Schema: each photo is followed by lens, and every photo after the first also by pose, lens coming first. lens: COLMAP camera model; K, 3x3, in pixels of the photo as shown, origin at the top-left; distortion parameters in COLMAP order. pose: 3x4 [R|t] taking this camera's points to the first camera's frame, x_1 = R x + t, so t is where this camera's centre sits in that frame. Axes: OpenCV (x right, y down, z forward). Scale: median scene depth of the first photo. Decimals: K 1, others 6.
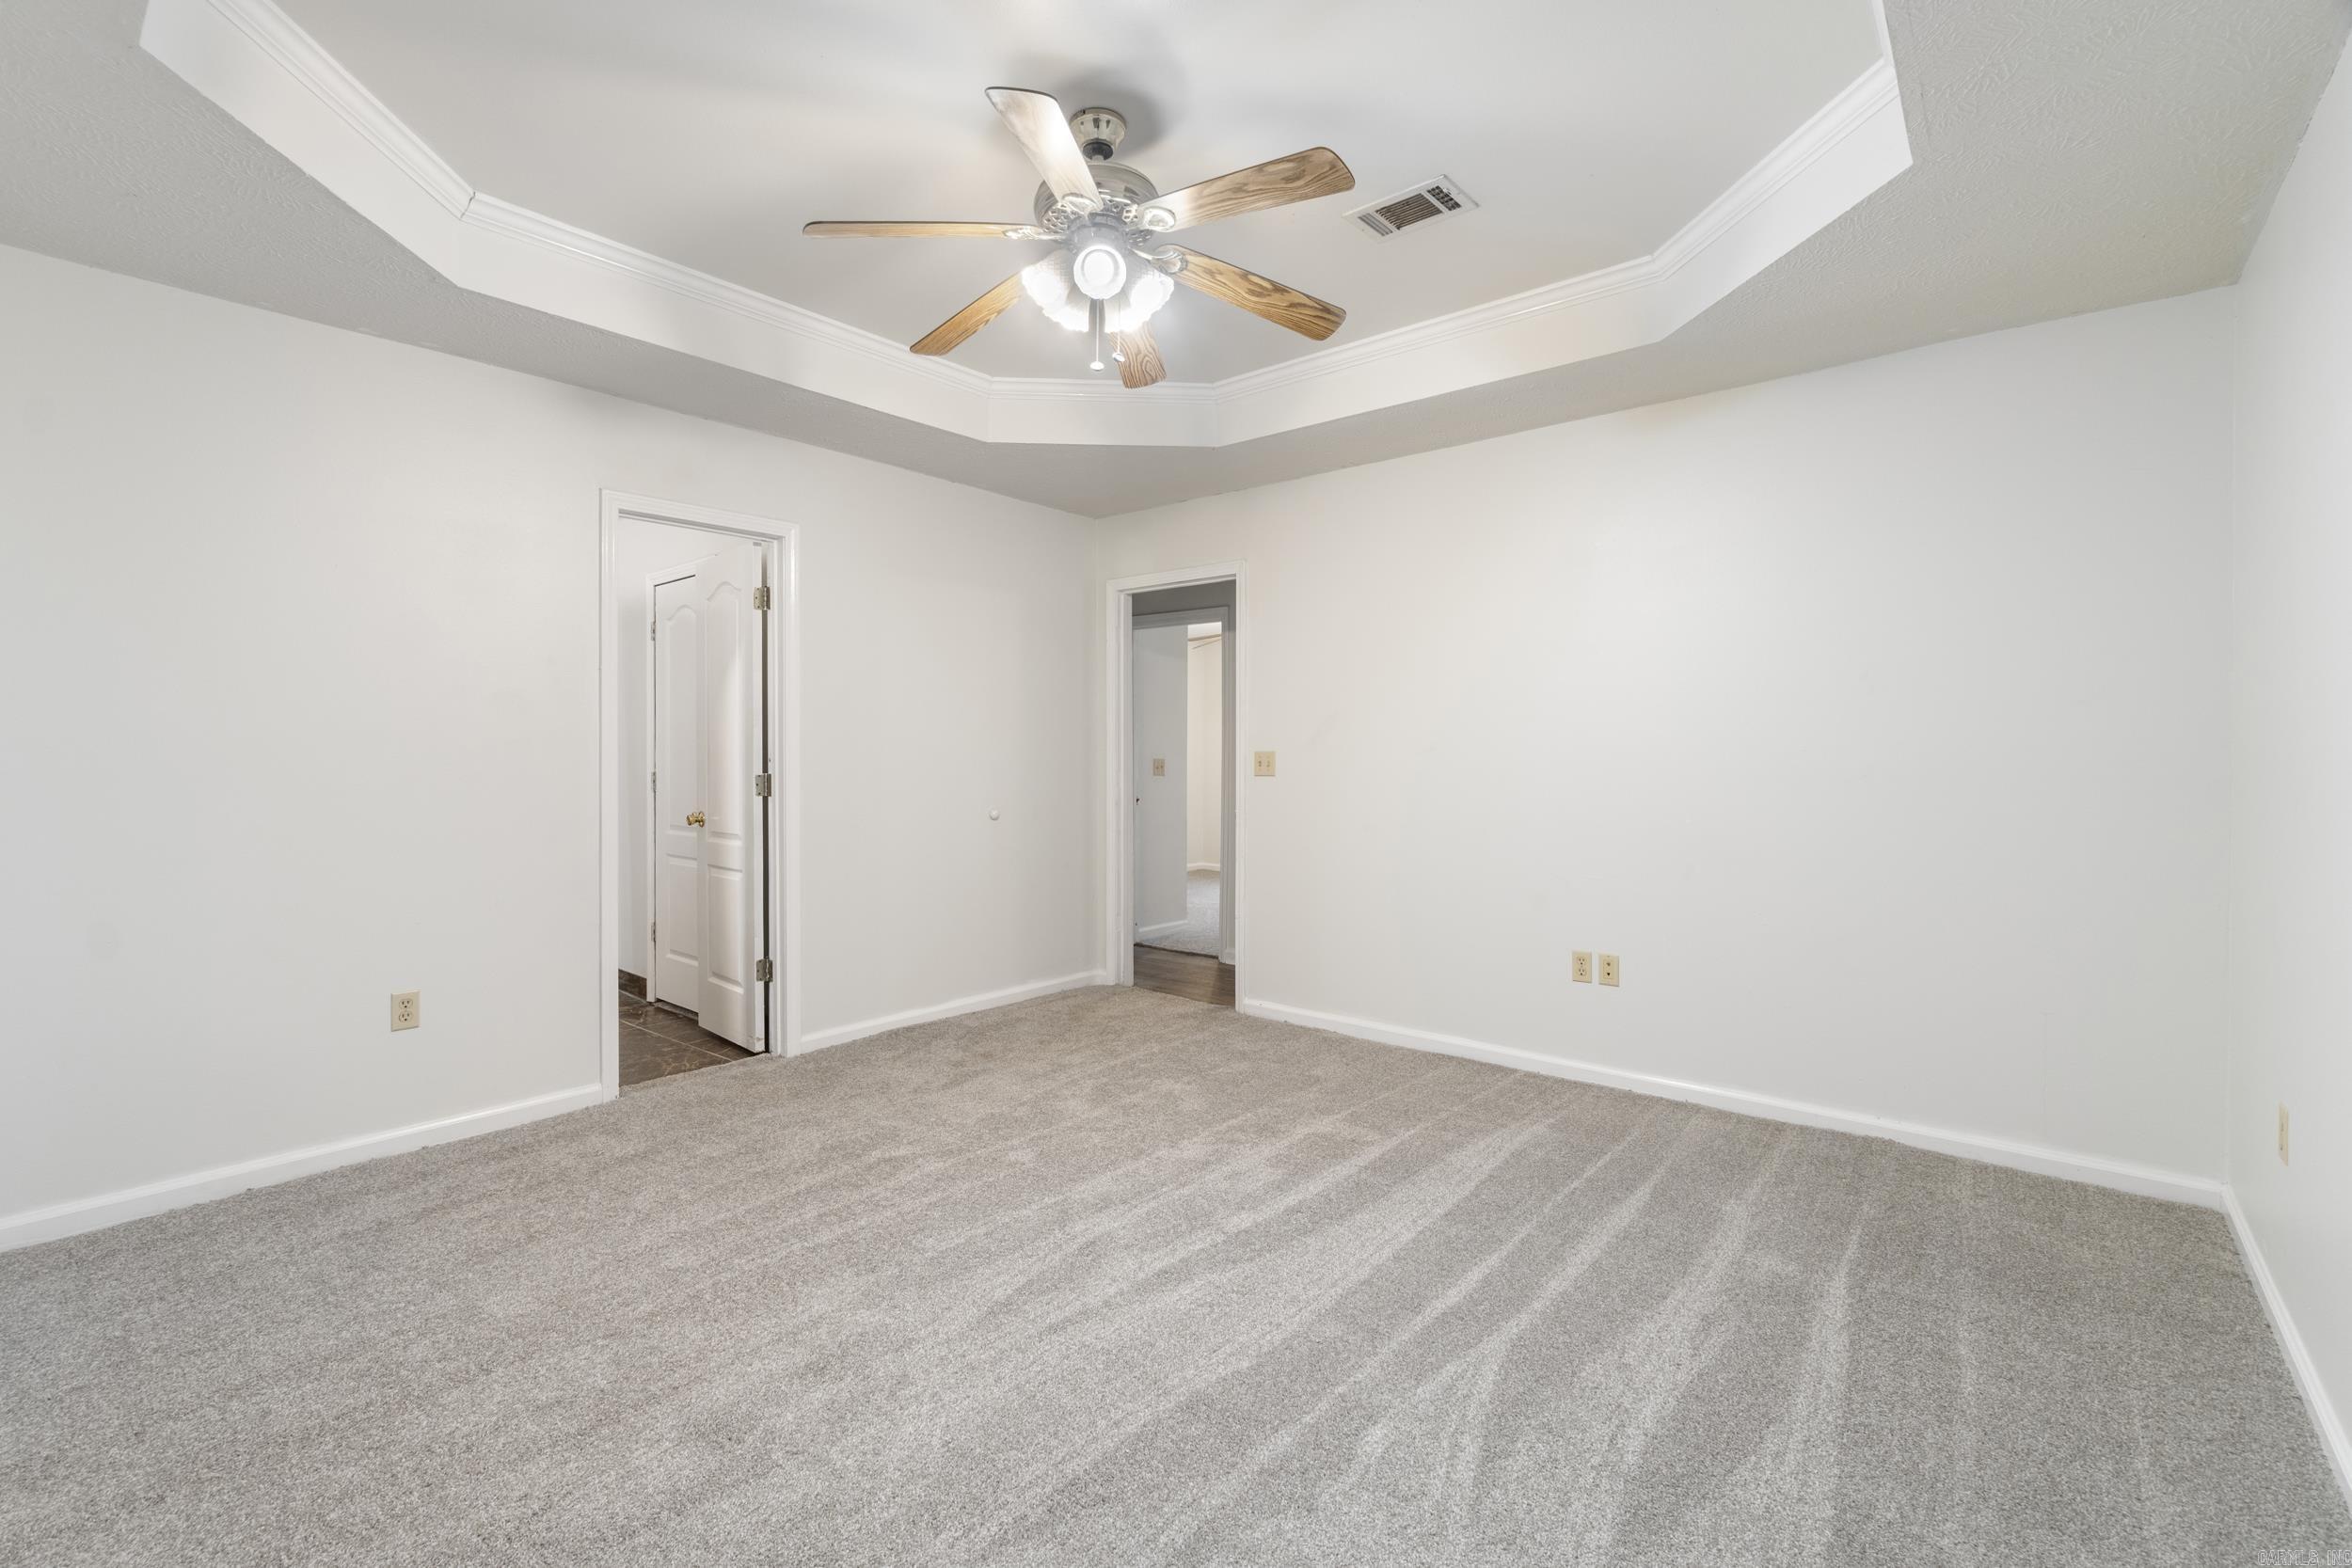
lens RADIAL K [[1135.0, 0, 1176.0], [0, 1135.0, 784.0], [0, 0, 1]] dist [0.000141, 0.000179]
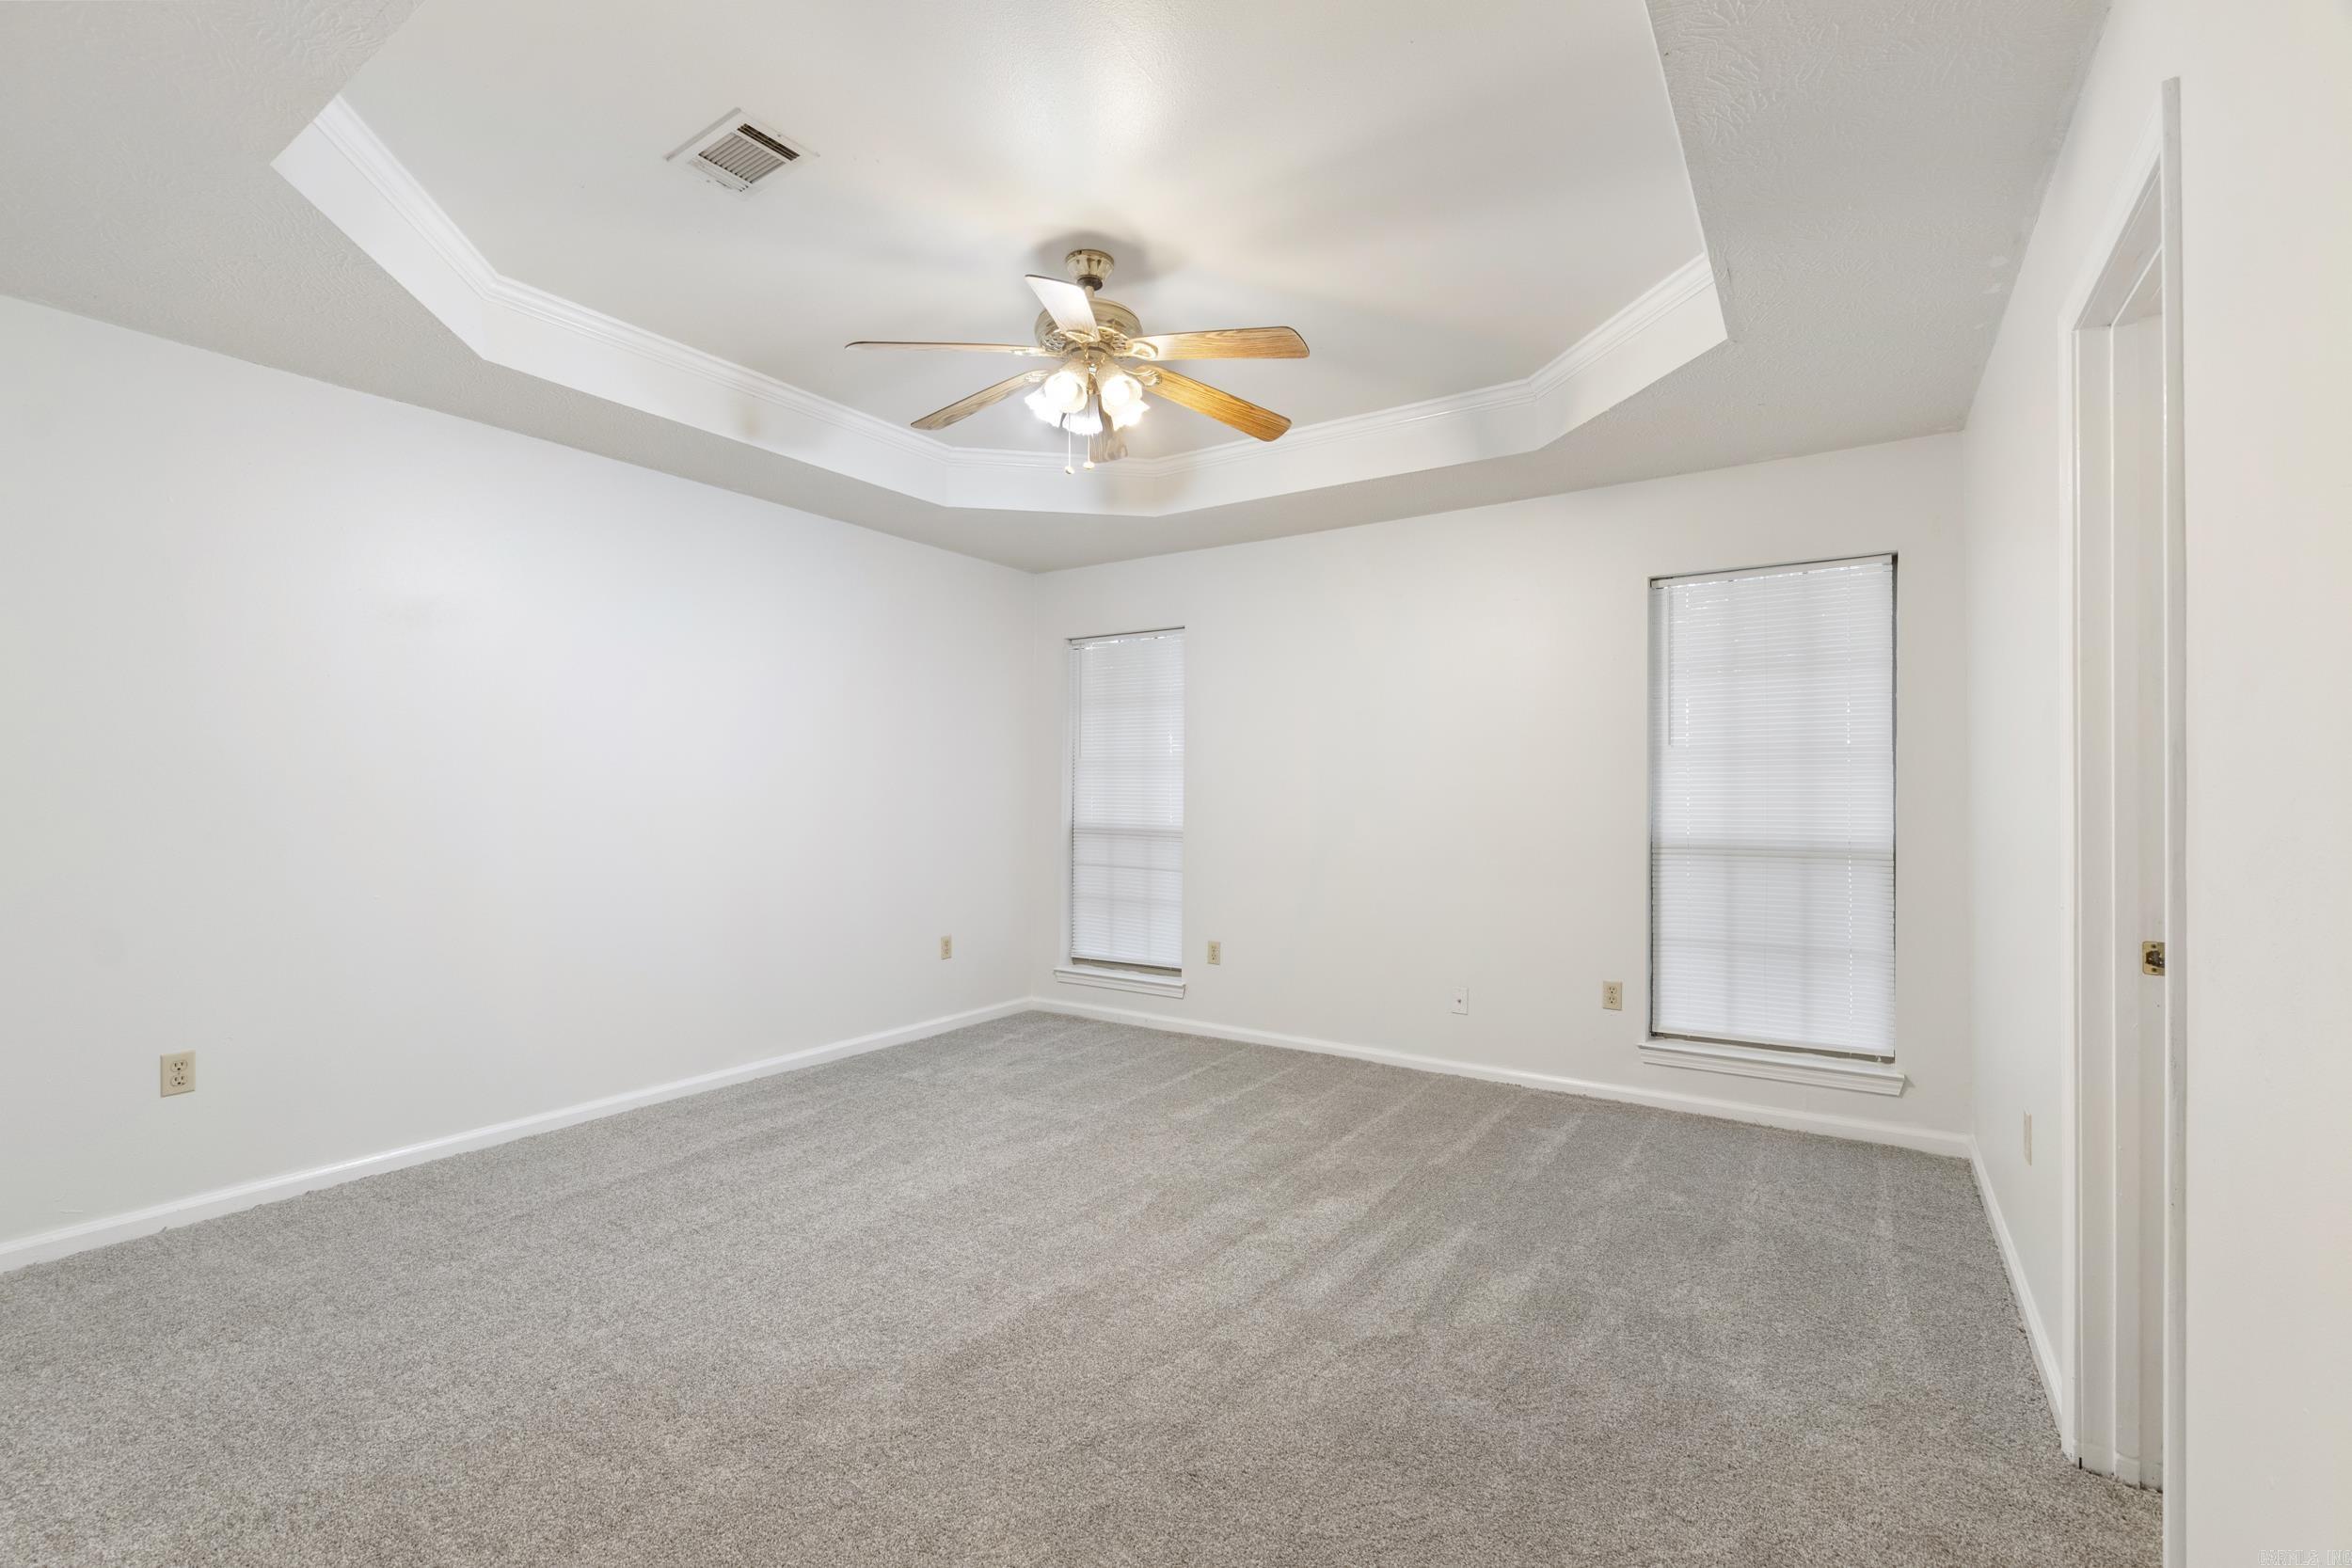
lens RADIAL K [[1135.0, 0, 1176.0], [0, 1135.0, 784.0], [0, 0, 1]] dist [0.000141, 0.000179]
pose [[0.991912, 0.001999, 0.126909, -0.129414], [0.002191, 0.999457, -0.032863, 0.006368], [-0.126906, 0.032875, 0.991370, -0.177298]]
